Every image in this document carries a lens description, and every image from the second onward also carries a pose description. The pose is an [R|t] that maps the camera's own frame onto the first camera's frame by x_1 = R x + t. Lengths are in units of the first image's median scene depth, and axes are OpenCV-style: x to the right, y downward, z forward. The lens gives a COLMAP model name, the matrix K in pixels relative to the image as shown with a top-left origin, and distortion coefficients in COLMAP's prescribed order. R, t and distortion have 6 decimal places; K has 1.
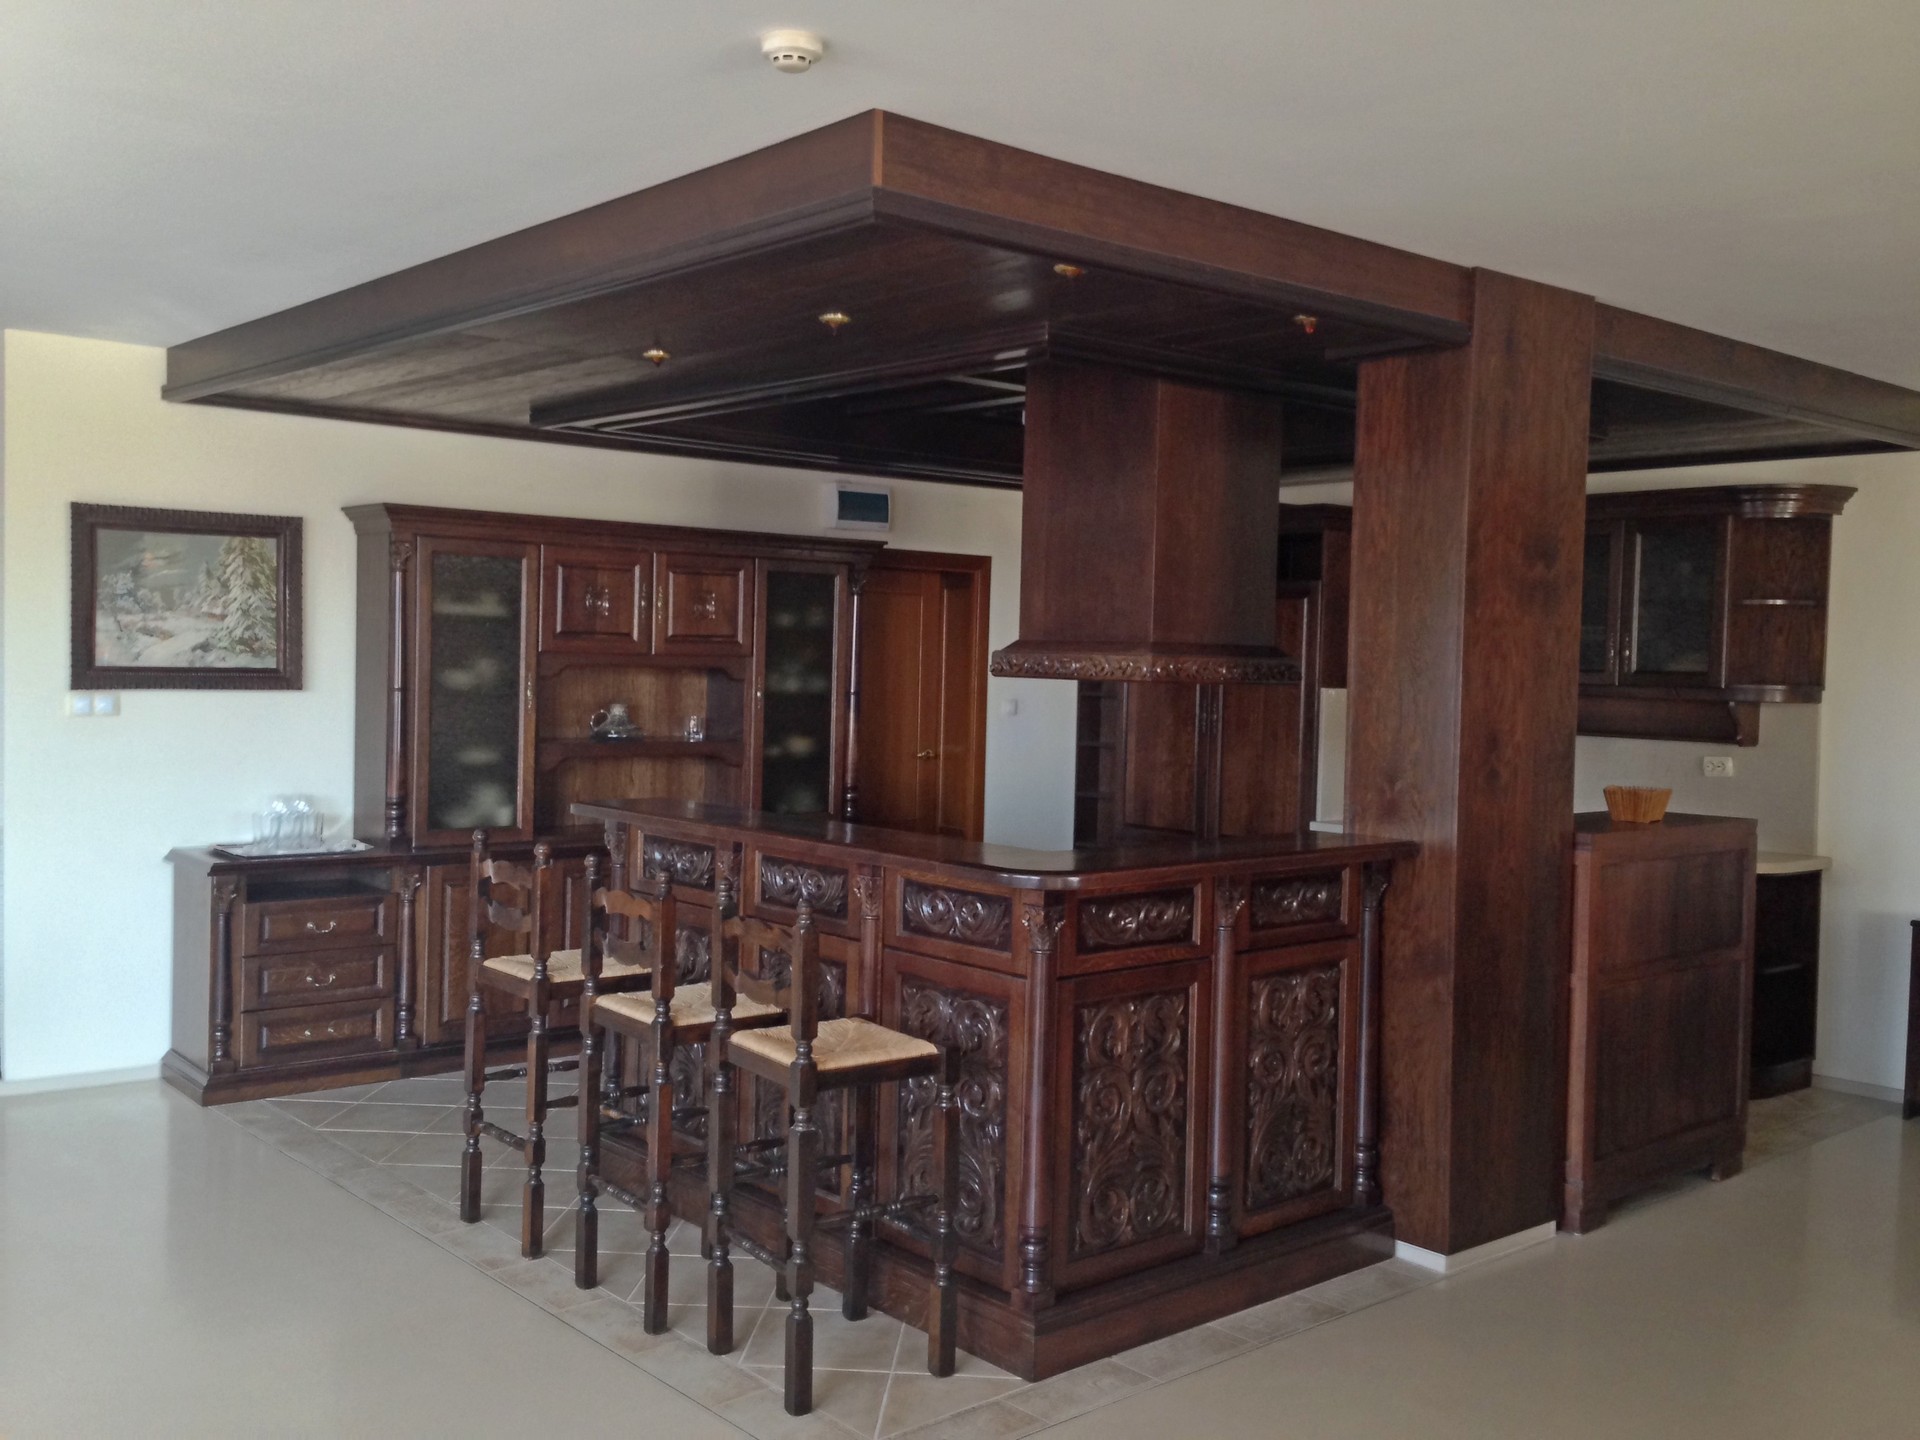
lens RADIAL K [[1770.4, 0, 955.8], [0, 1770.4, 729.7], [0, 0, 1]] dist [0.035583, 0.000000]
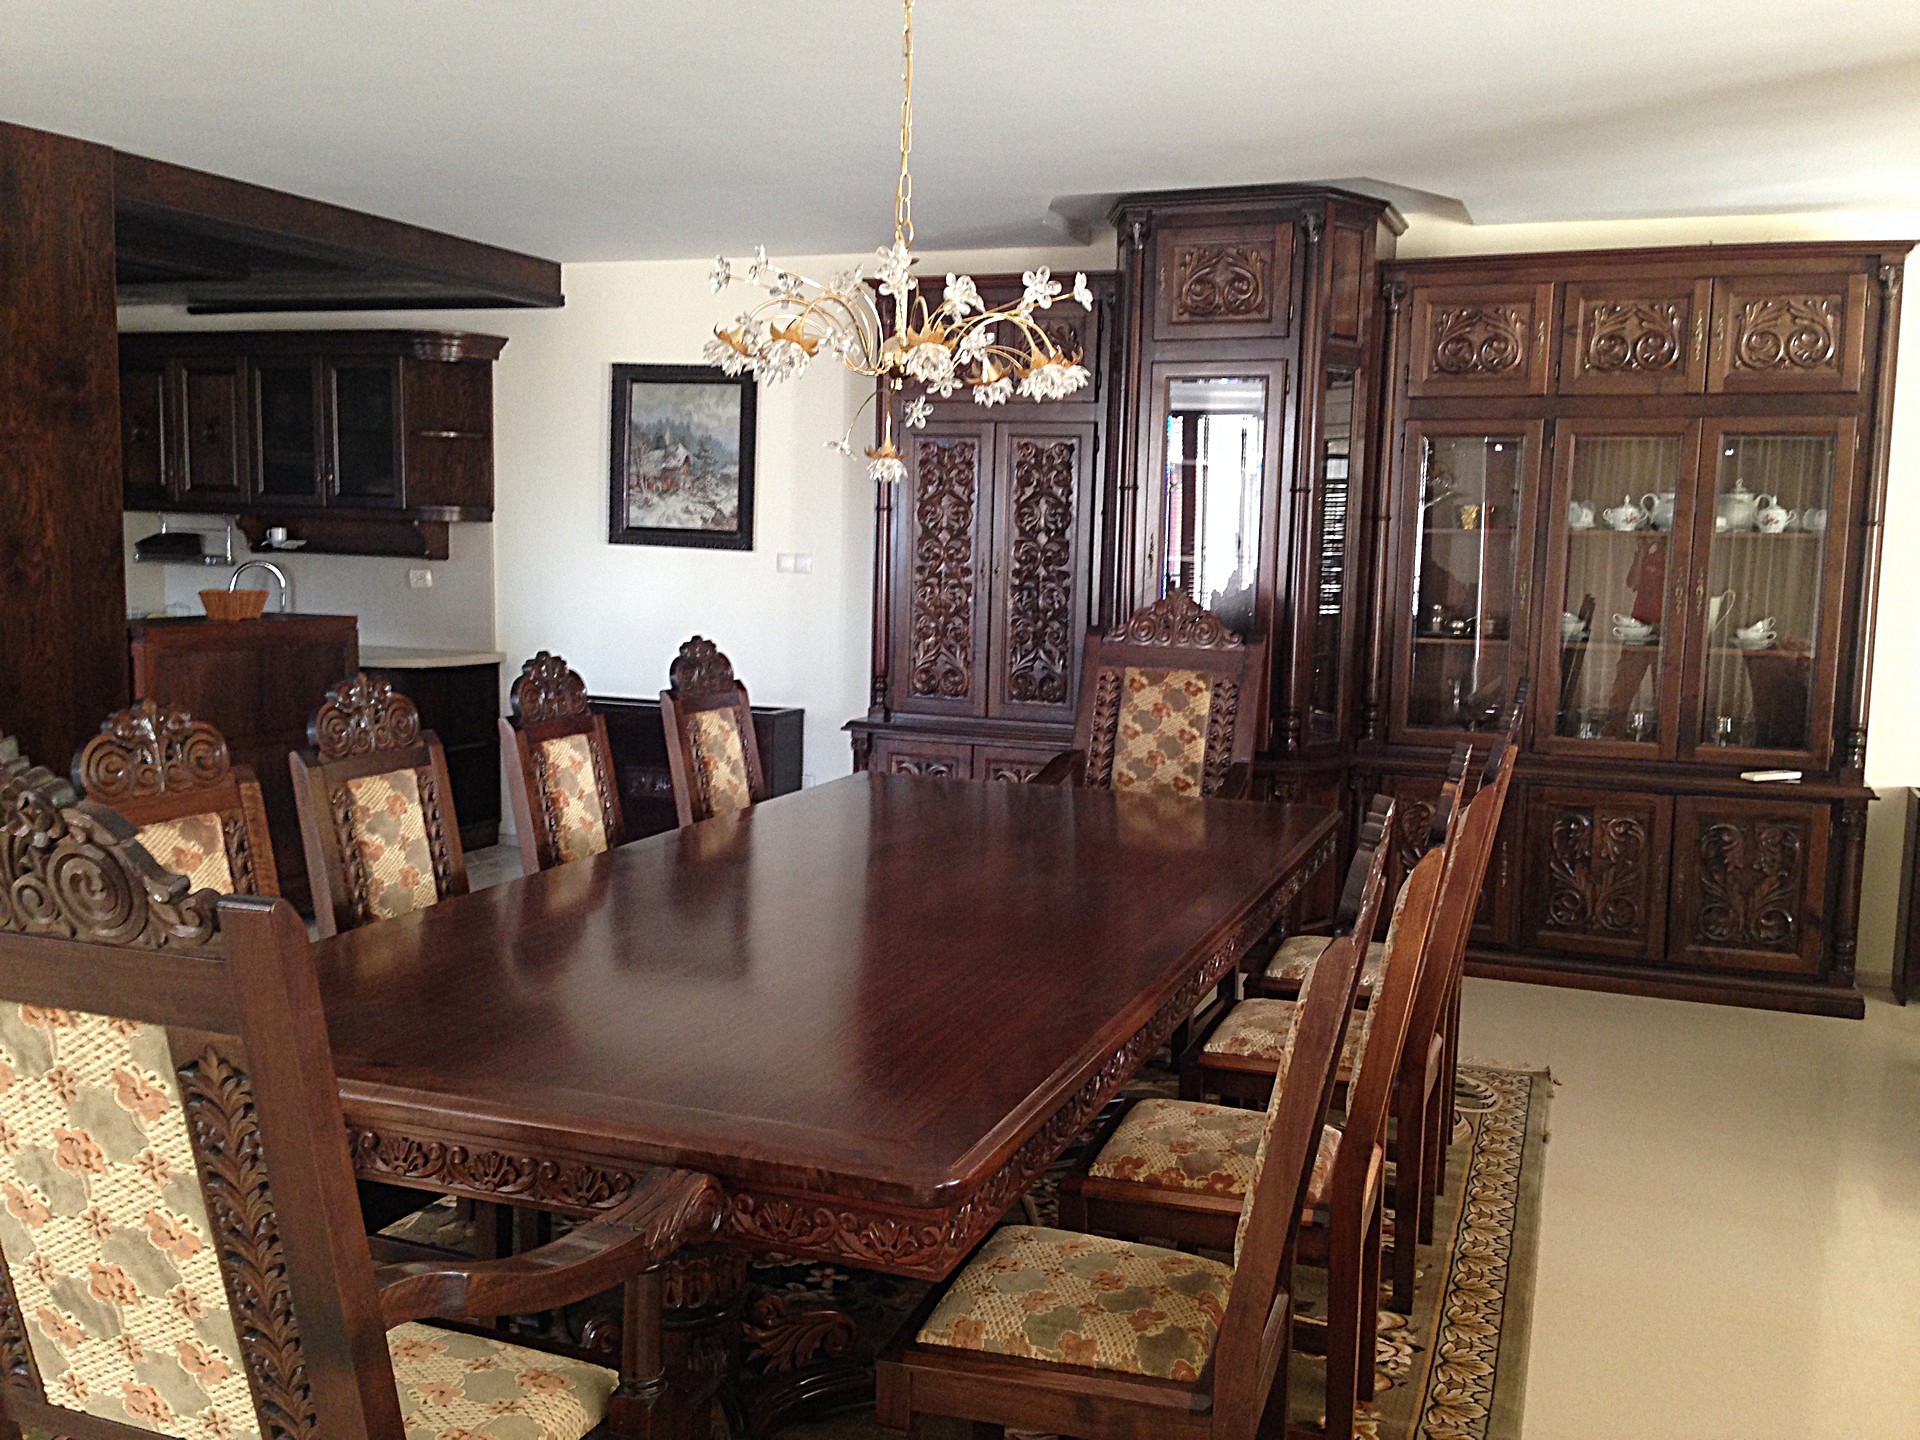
lens RADIAL K [[1770.4, 0, 957.8], [0, 1770.4, 729.7], [0, 0, 1]] dist [0.035583, 0.000000]
pose [[0.881608, -0.057764, 0.468434, 0.211784], [0.017075, 0.995736, 0.090652, 0.021782], [-0.471673, -0.071922, 0.878836, -0.195939]]
